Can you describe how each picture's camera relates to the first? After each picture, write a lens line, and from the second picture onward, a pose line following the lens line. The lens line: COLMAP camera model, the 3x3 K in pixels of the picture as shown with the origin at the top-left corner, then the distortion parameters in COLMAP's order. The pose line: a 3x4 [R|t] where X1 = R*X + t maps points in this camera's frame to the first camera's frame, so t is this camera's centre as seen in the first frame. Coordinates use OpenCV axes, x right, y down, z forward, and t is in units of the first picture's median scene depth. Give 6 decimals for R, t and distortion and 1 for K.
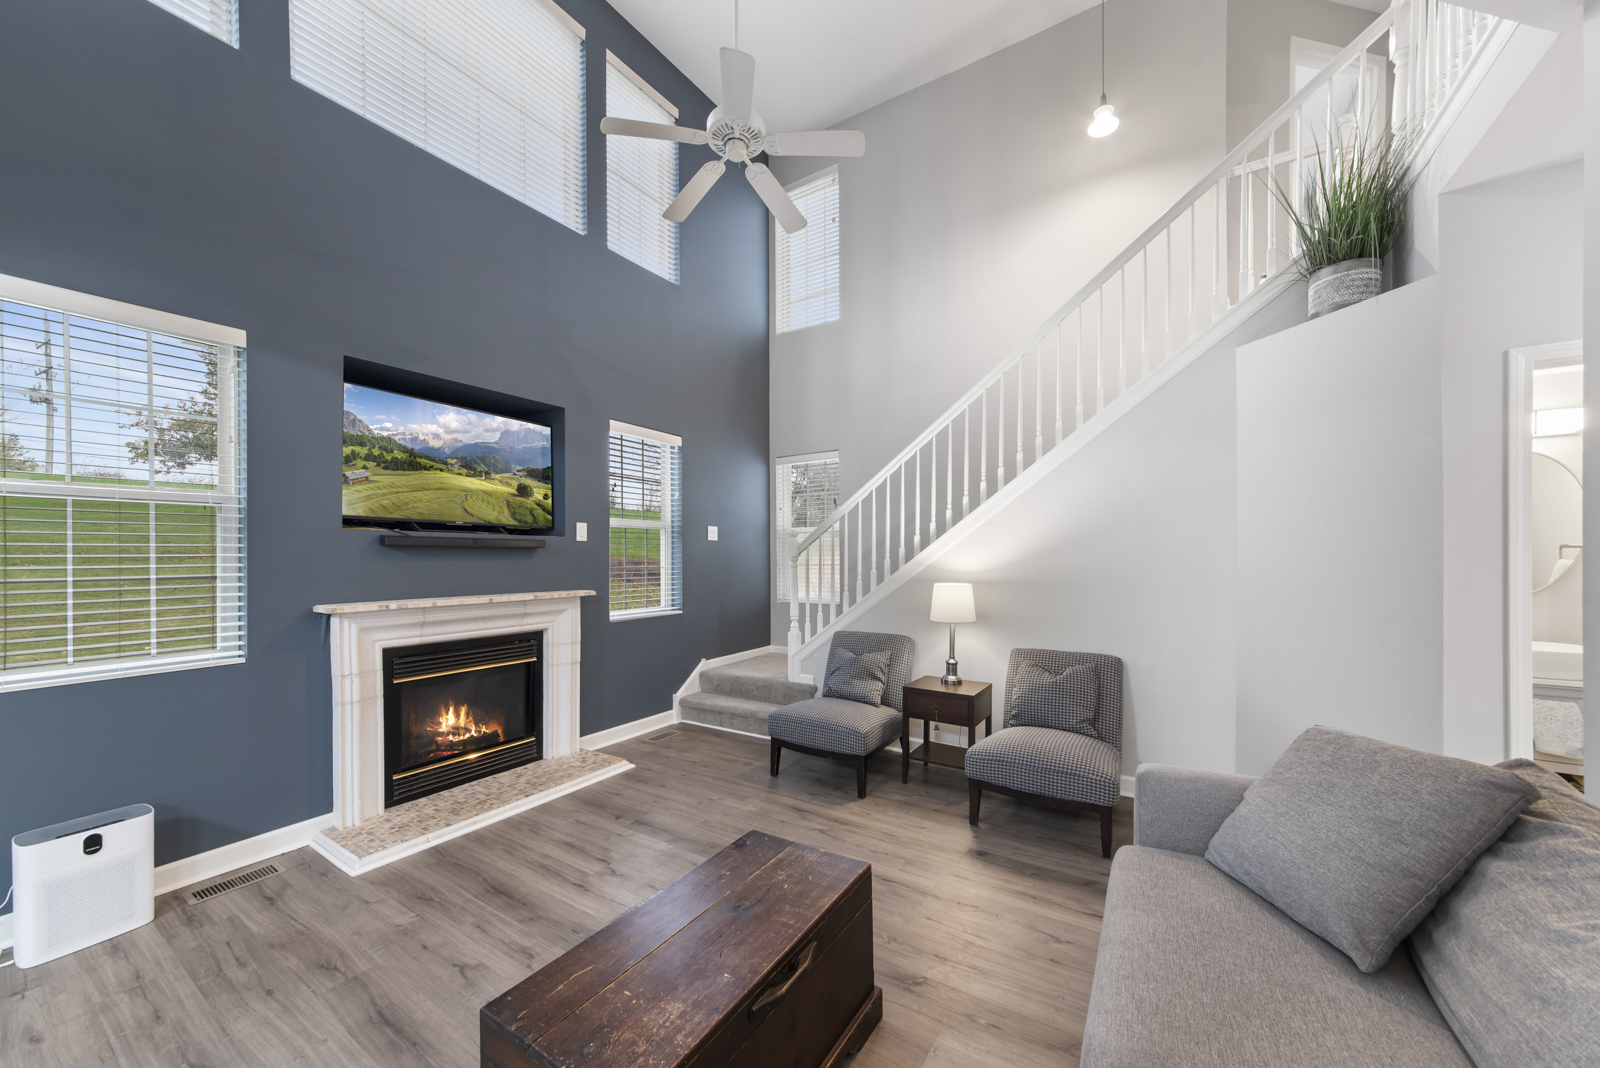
lens RADIAL K [[573.5, 0, 814.1], [0, 573.5, 563.0], [0, 0, 1]] dist [-0.002999, 0.000446]
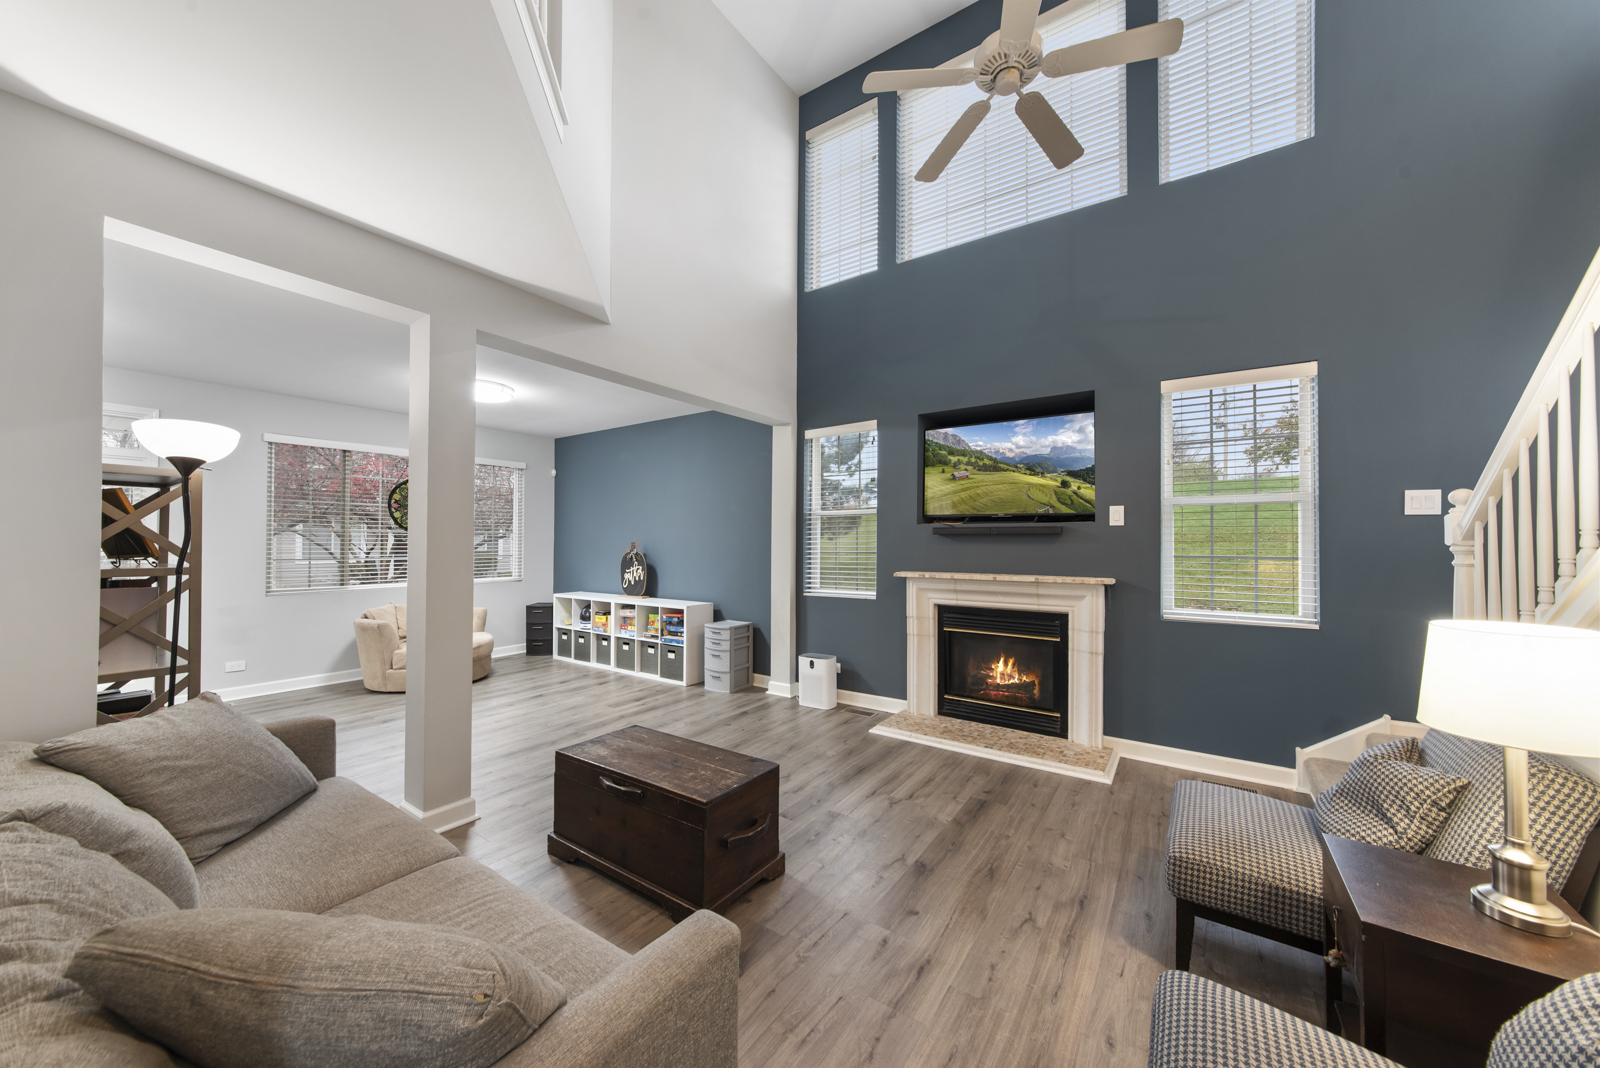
lens RADIAL K [[573.5, 0, 801.1], [0, 573.5, 533.9], [0, 0, 1]] dist [-0.002999, 0.000446]
pose [[-0.052523, -0.013367, -0.998530, 0.667805], [-0.010437, 0.999863, -0.012836, -0.009074], [0.998565, 0.009747, -0.052655, 0.654083]]
